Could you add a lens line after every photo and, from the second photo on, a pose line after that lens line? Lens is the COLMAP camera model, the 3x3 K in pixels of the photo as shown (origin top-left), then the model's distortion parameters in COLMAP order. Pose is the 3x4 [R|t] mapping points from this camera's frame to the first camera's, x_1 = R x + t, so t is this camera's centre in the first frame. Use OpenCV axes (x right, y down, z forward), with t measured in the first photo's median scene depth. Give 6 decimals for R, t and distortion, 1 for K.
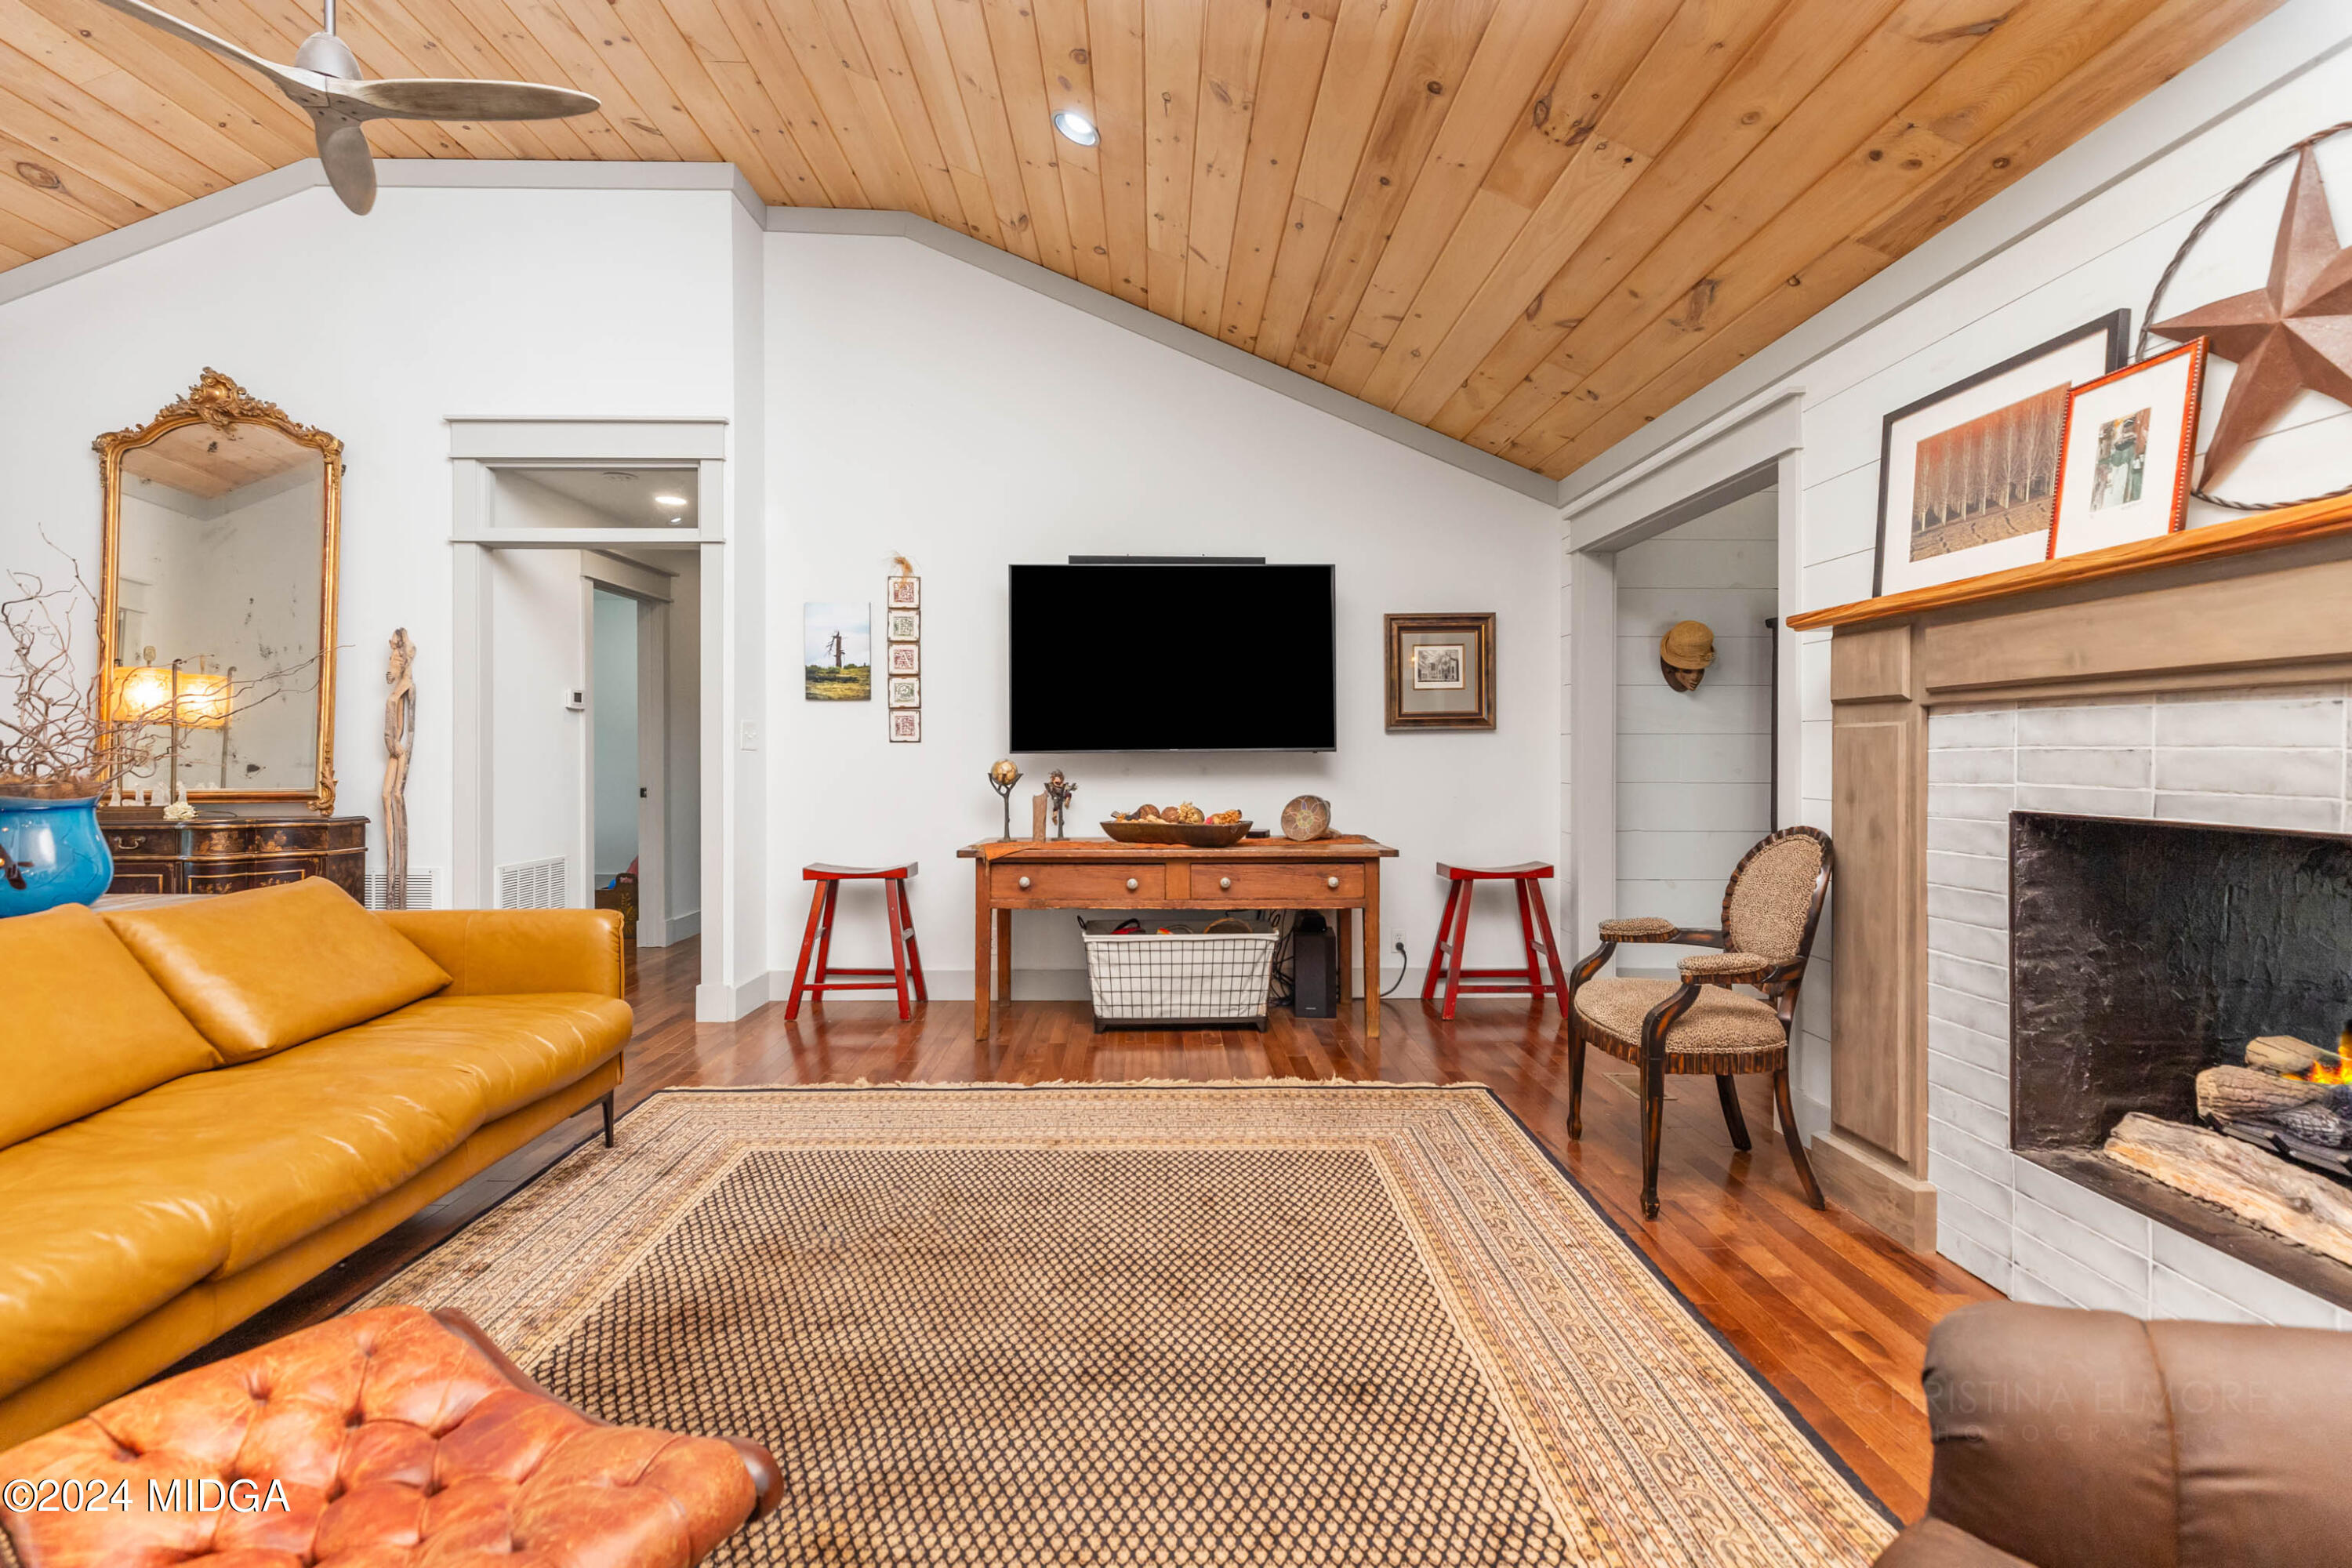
lens RADIAL K [[1057.0, 0, 1164.8], [0, 1057.0, 755.7], [0, 0, 1]] dist [0.009770, -0.005033]
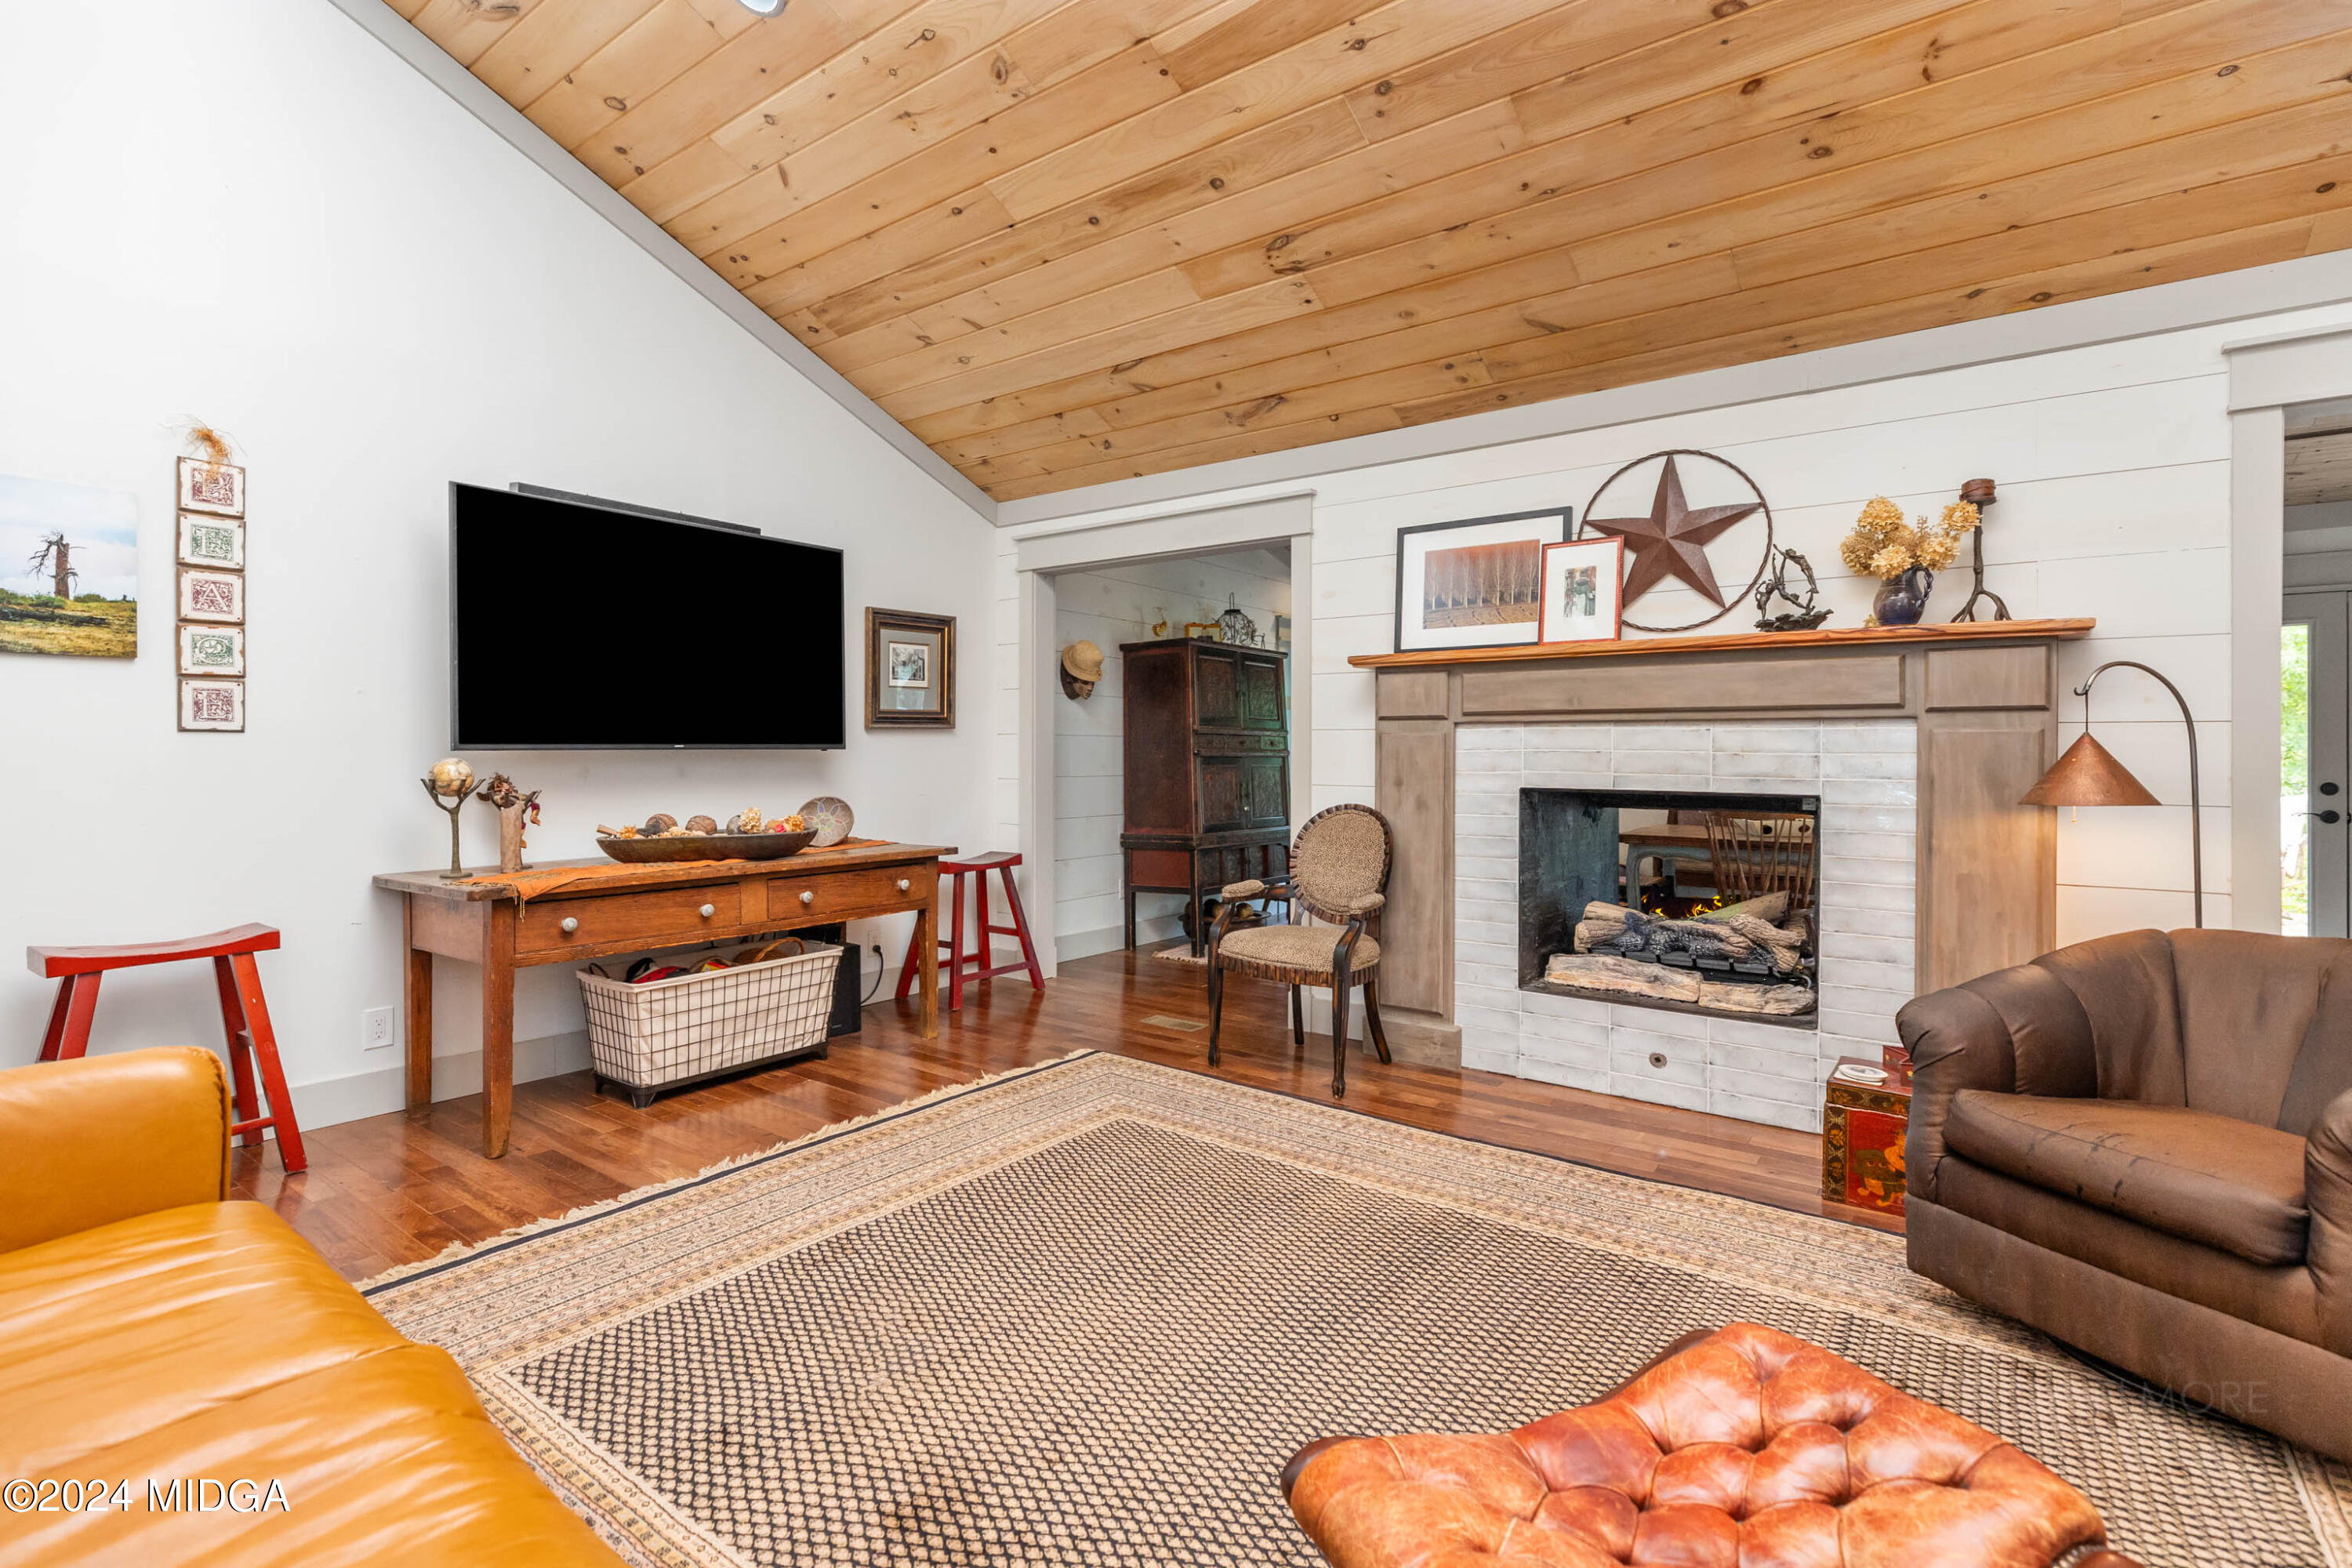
lens RADIAL K [[1086.9, 0, 1177.3], [0, 1086.9, 753.7], [0, 0, 1]] dist [0.003446, -0.000064]
pose [[0.609754, -0.000277, 0.792591, -0.558270], [-0.000945, 0.999999, 0.001077, -0.001701], [-0.792590, -0.001406, 0.609753, 0.233643]]
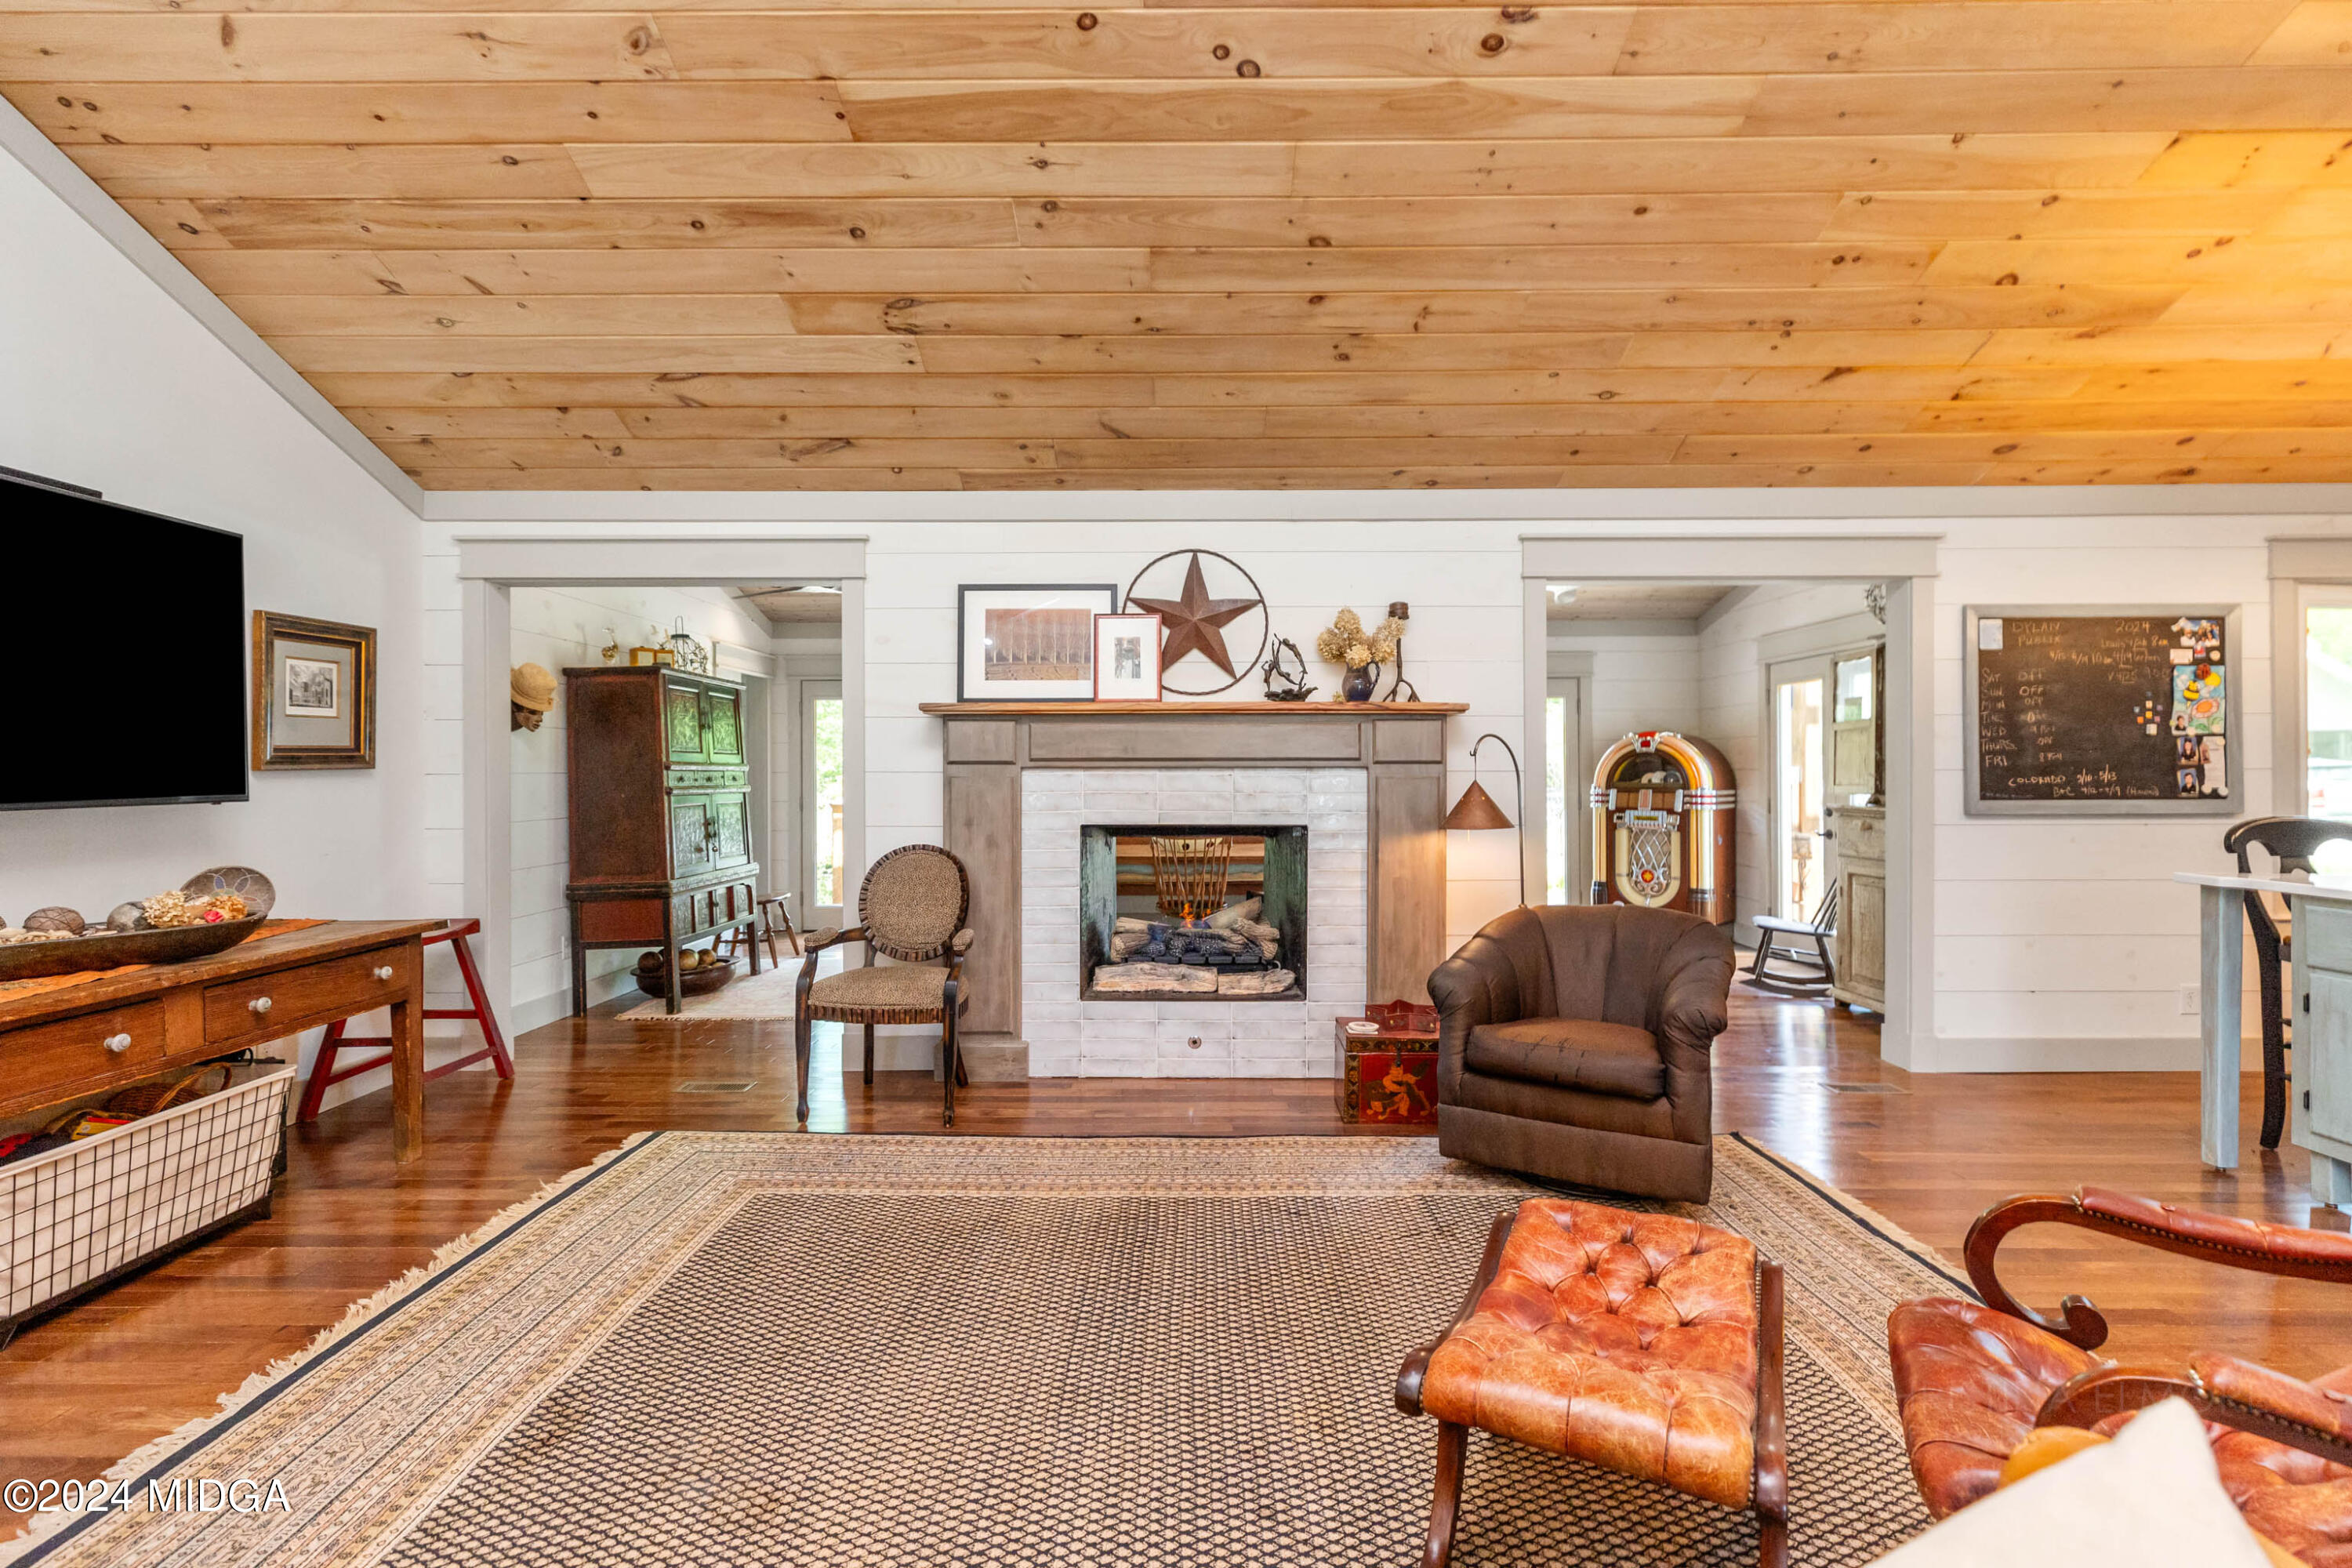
lens RADIAL K [[1059.2, 0, 1173.2], [0, 1059.2, 770.4], [0, 0, 1]] dist [0.004711, -0.000387]
pose [[0.024367, -0.001171, 0.999702, -0.697897], [0.004799, 0.999988, 0.001054, -0.029443], [-0.999692, 0.004772, 0.024373, 0.484193]]
